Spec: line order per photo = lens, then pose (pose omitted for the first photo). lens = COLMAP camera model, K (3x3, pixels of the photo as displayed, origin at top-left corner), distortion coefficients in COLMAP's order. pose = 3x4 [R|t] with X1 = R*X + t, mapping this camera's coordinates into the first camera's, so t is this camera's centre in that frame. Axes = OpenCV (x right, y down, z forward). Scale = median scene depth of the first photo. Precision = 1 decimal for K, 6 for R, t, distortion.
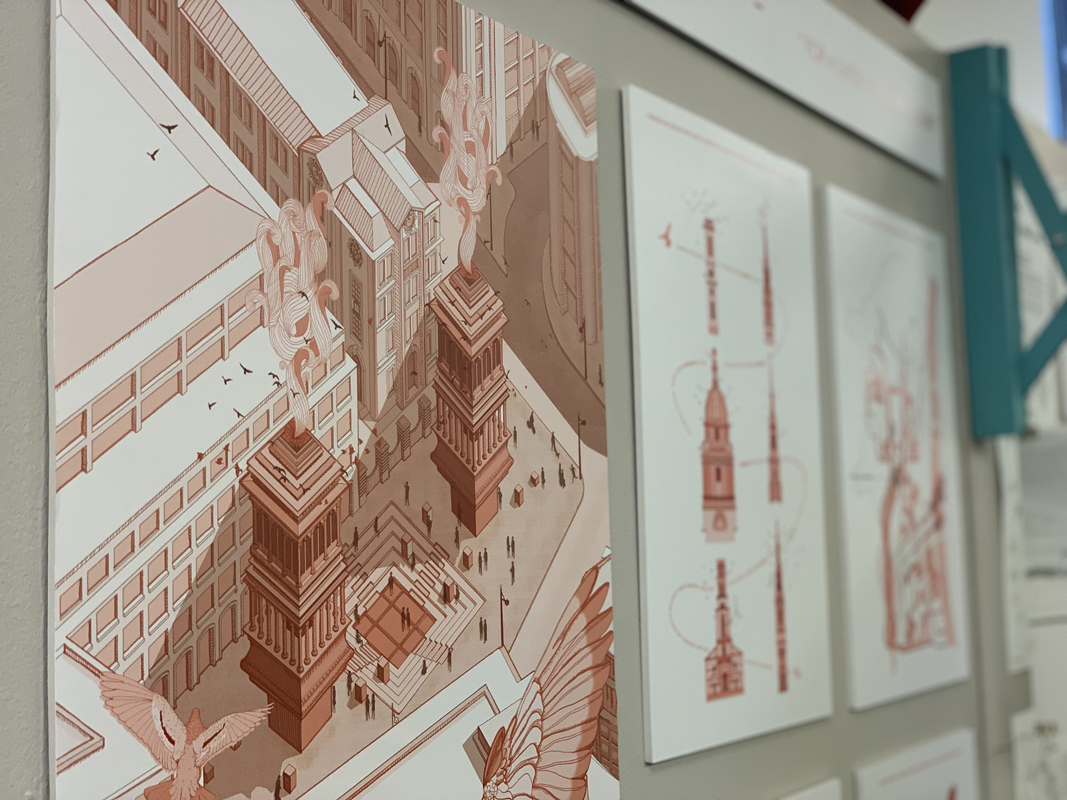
lens RADIAL K [[1605.4, 0, 522.6], [0, 1605.4, 380.0], [0, 0, 1]] dist [0.054967, 0.000000]
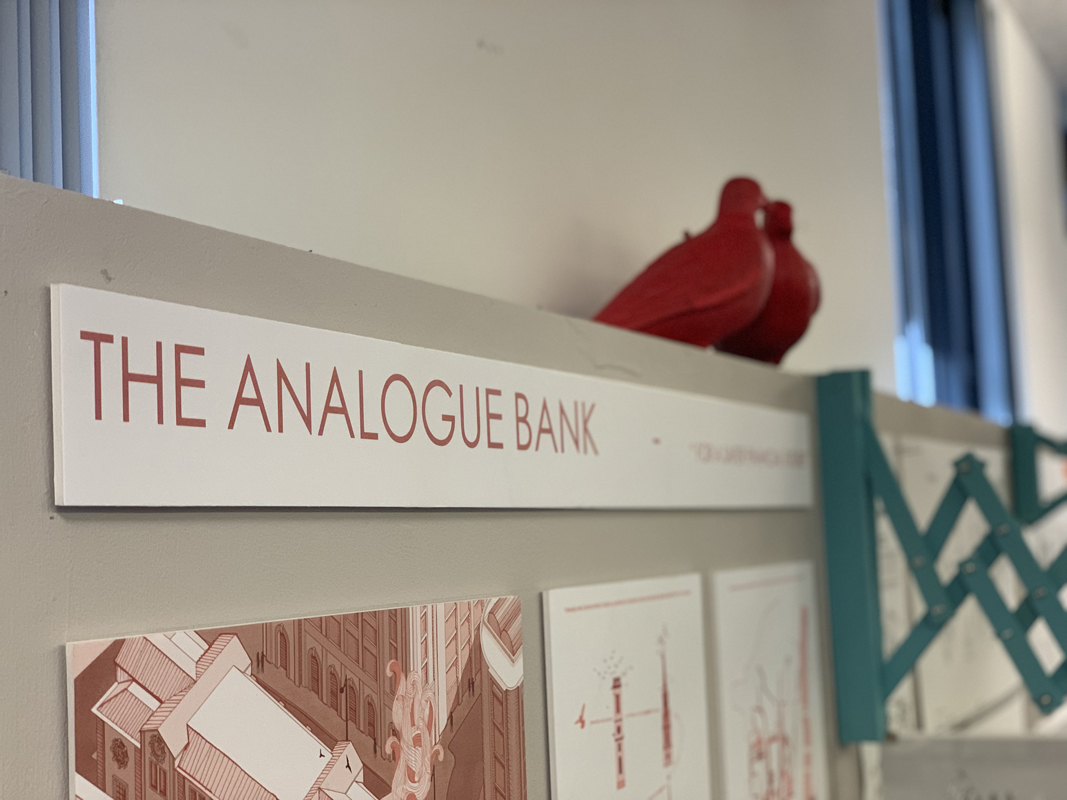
lens RADIAL K [[1605.4, 0, 533.2], [0, 1605.4, 391.1], [0, 0, 1]] dist [0.054967, 0.000000]
pose [[0.994490, 0.001892, 0.104816, -0.063966], [-0.002719, 0.999966, 0.007742, -0.360991], [-0.104797, -0.007984, 0.994462, -0.079330]]
